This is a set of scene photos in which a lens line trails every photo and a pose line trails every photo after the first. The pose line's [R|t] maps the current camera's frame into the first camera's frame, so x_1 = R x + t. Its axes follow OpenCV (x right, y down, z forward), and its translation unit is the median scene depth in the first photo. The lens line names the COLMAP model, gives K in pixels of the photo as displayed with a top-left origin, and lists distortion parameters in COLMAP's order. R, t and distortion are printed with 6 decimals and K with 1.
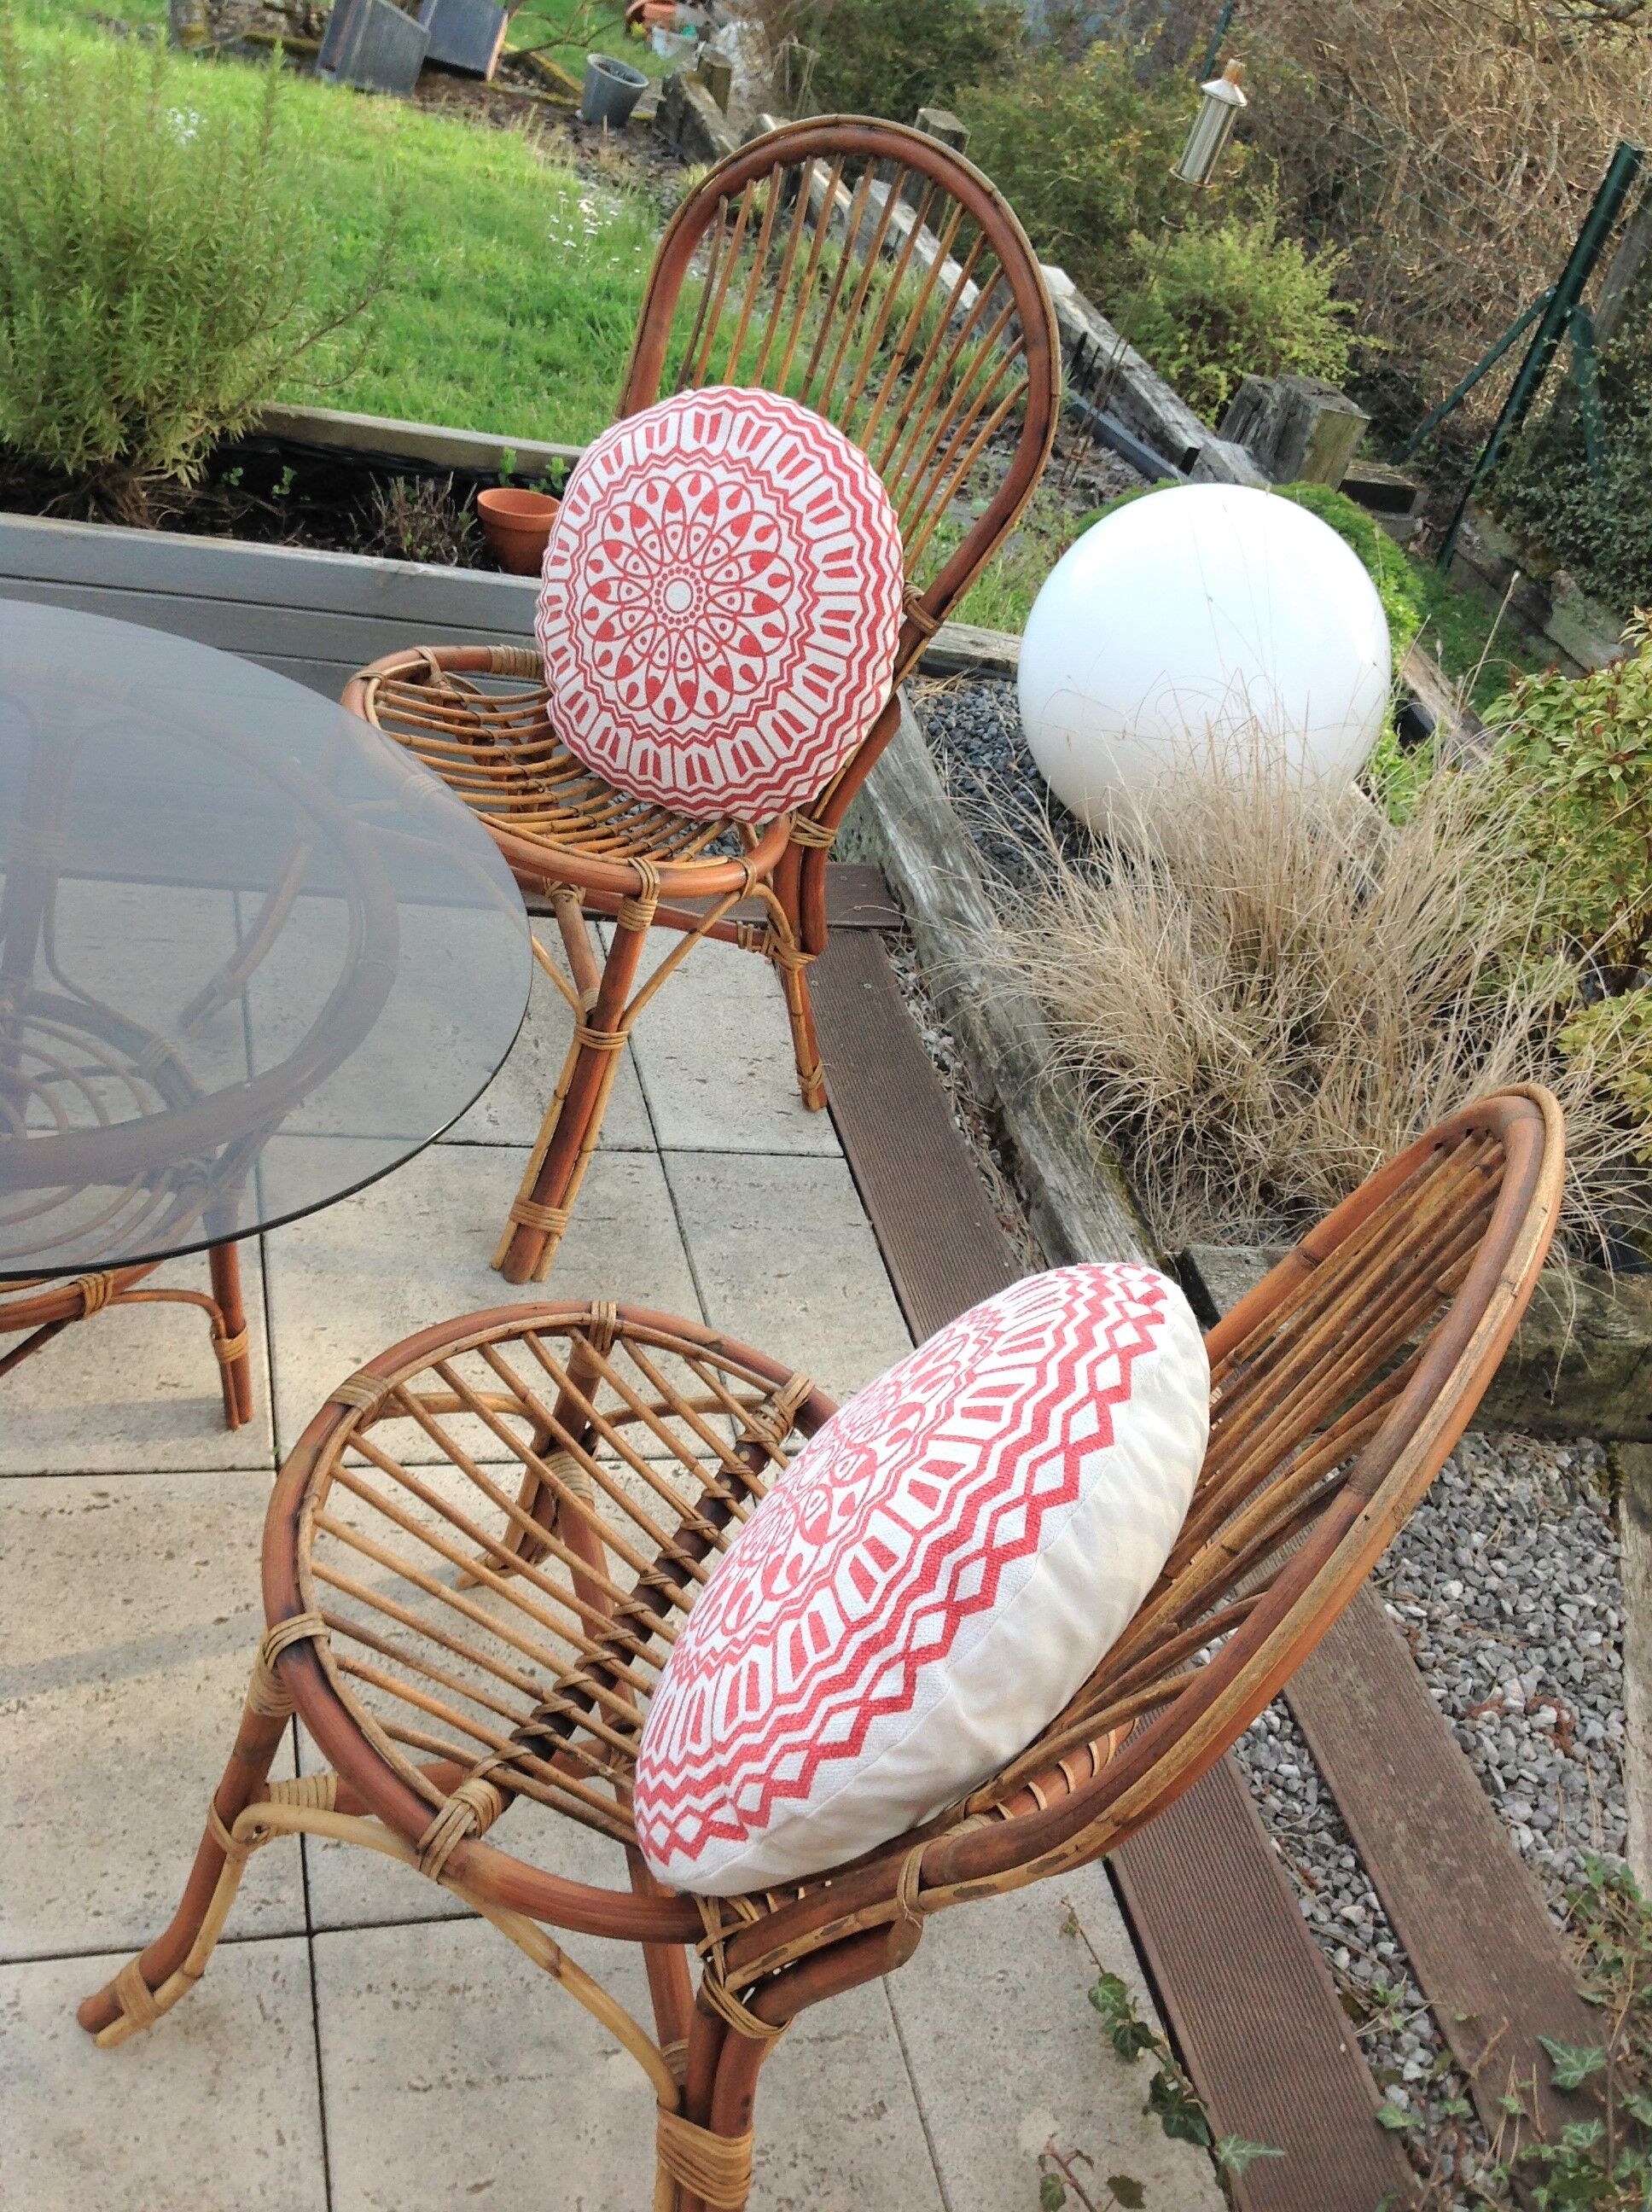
lens RADIAL K [[2086.6, 0, 835.0], [0, 2086.6, 1122.6], [0, 0, 1]] dist [0.009566, 0.000000]
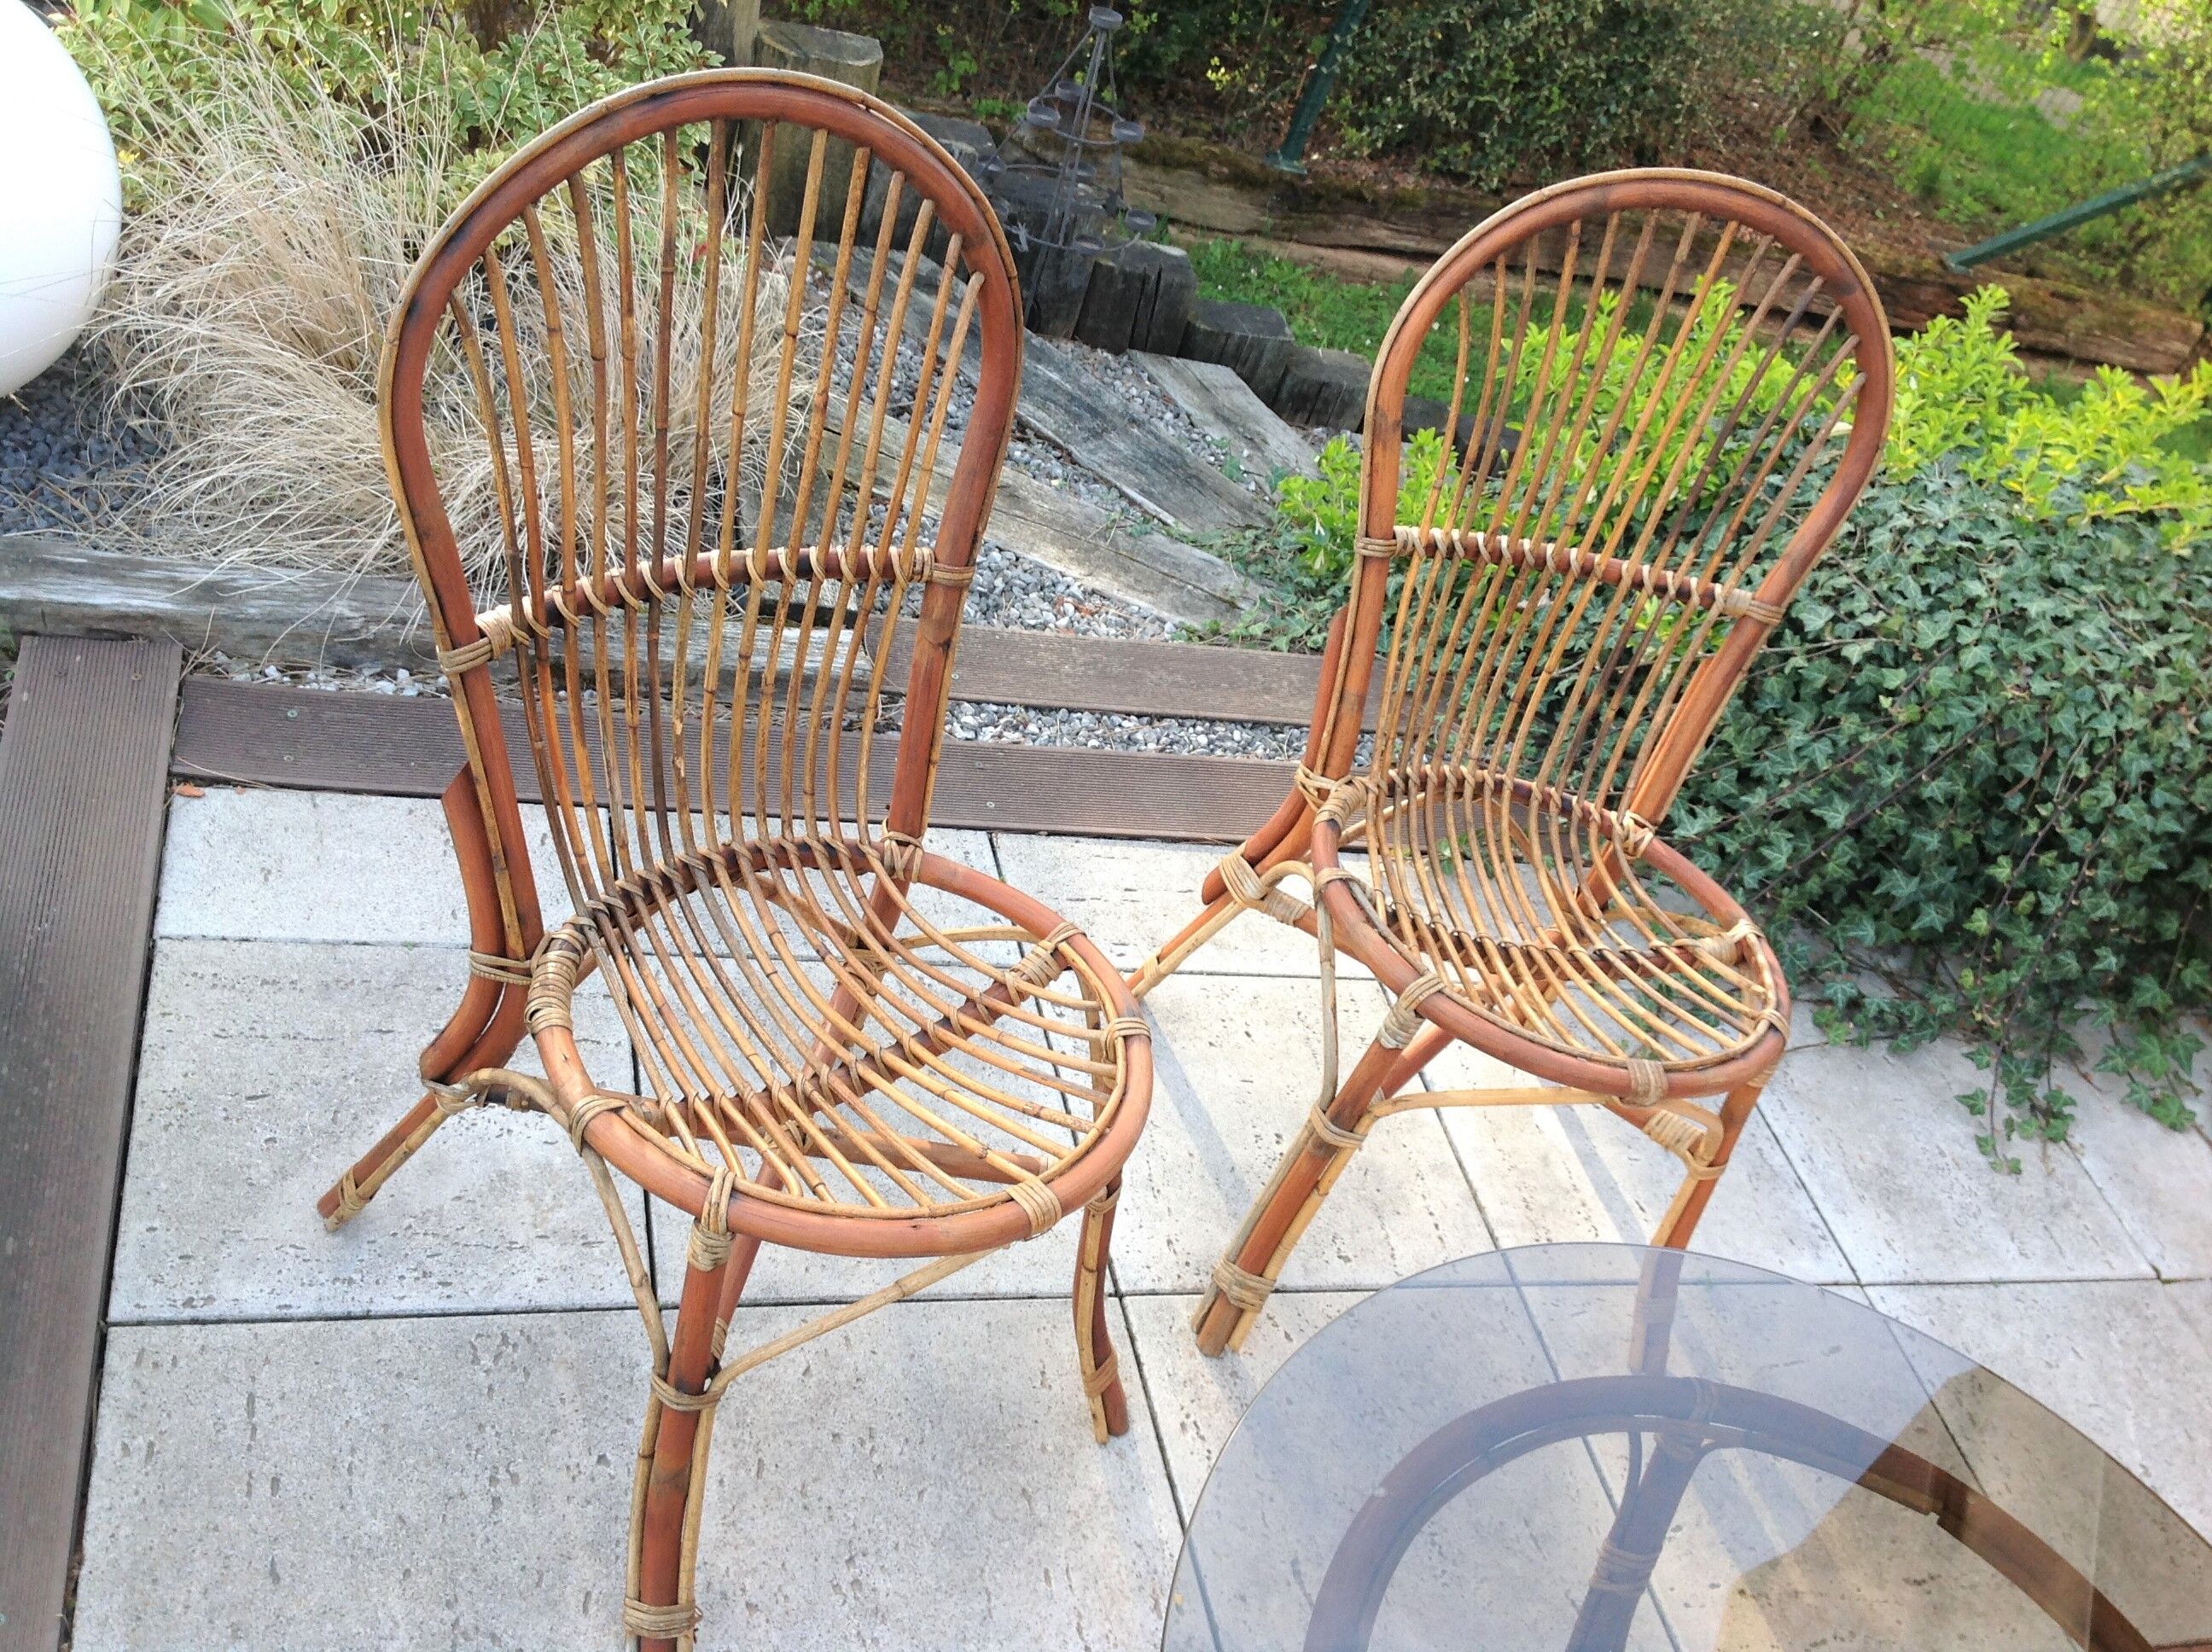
lens RADIAL K [[2086.6, 0, 1109.0], [0, 2086.6, 859.9], [0, 0, 1]] dist [0.009566, 0.000000]
pose [[0.096306, -0.817617, 0.567651, -0.570072], [0.399576, 0.554088, 0.730291, -0.614646], [-0.911627, 0.156488, 0.380062, 0.460210]]
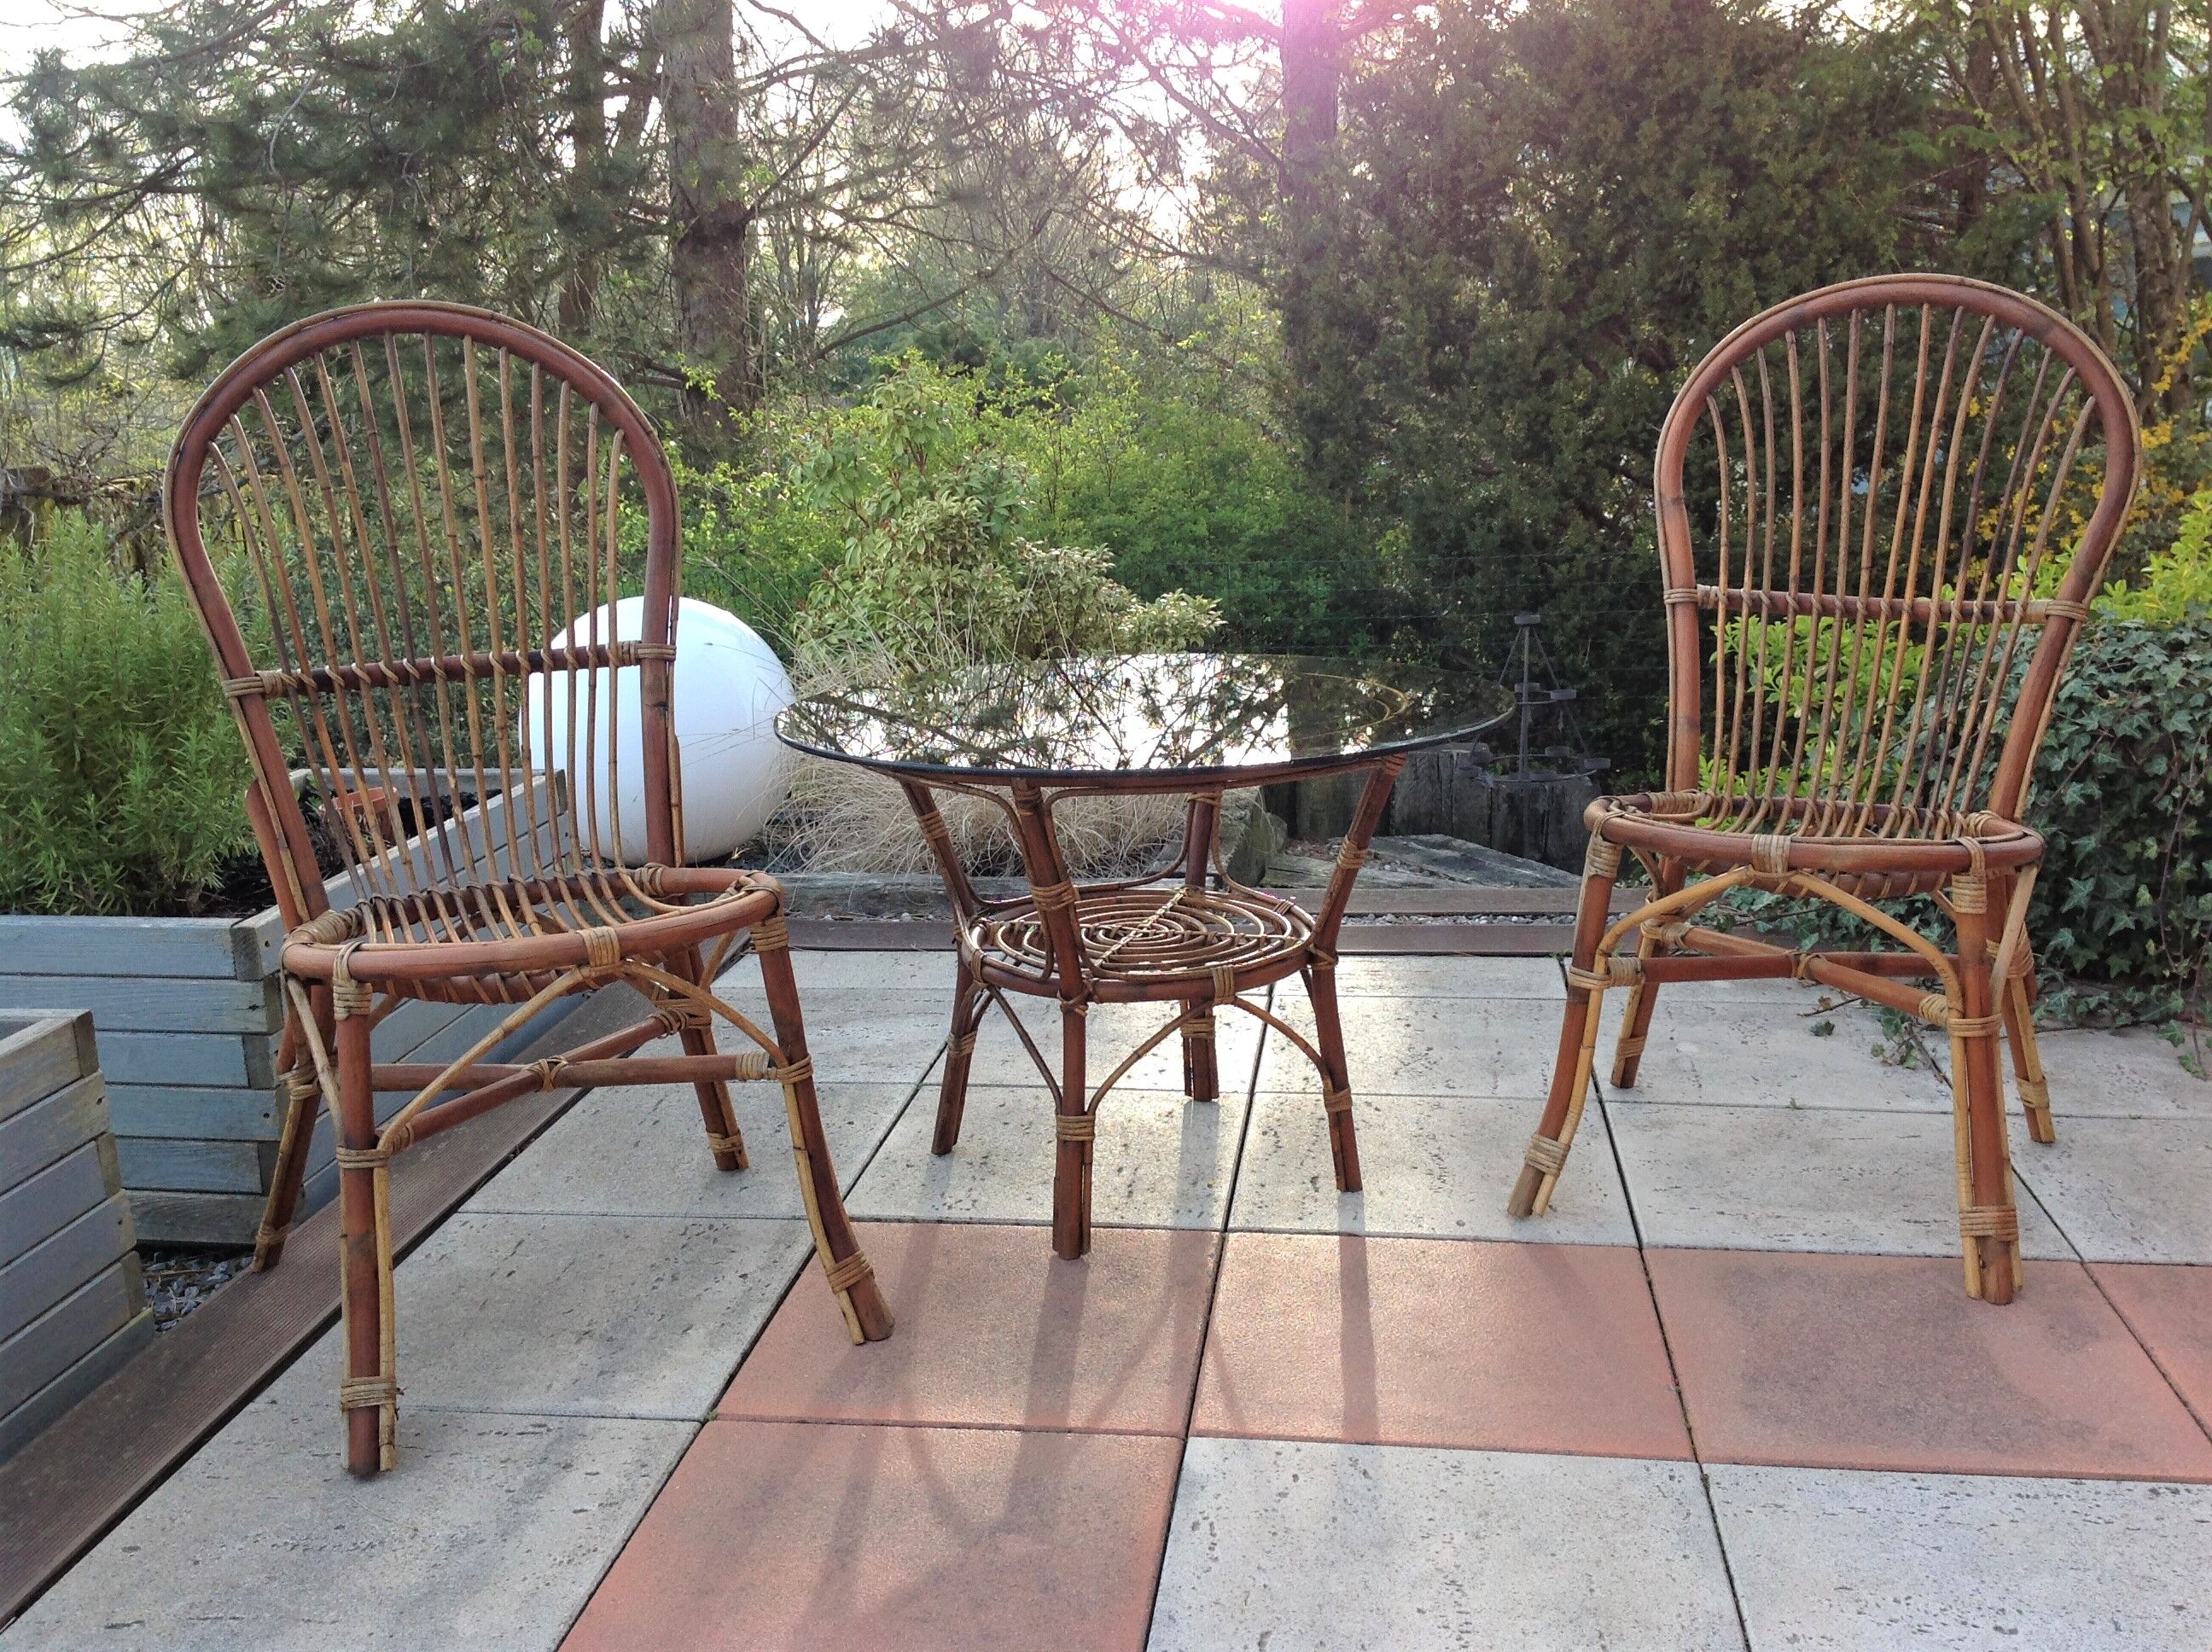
lens RADIAL K [[2086.6, 0, 1112.3], [0, 2086.6, 860.2], [0, 0, 1]] dist [0.009566, 0.000000]
pose [[0.362980, -0.467473, 0.806049, -1.142230], [0.680597, 0.723843, 0.113311, -0.149676], [-0.636422, 0.507465, 0.580901, 0.115413]]
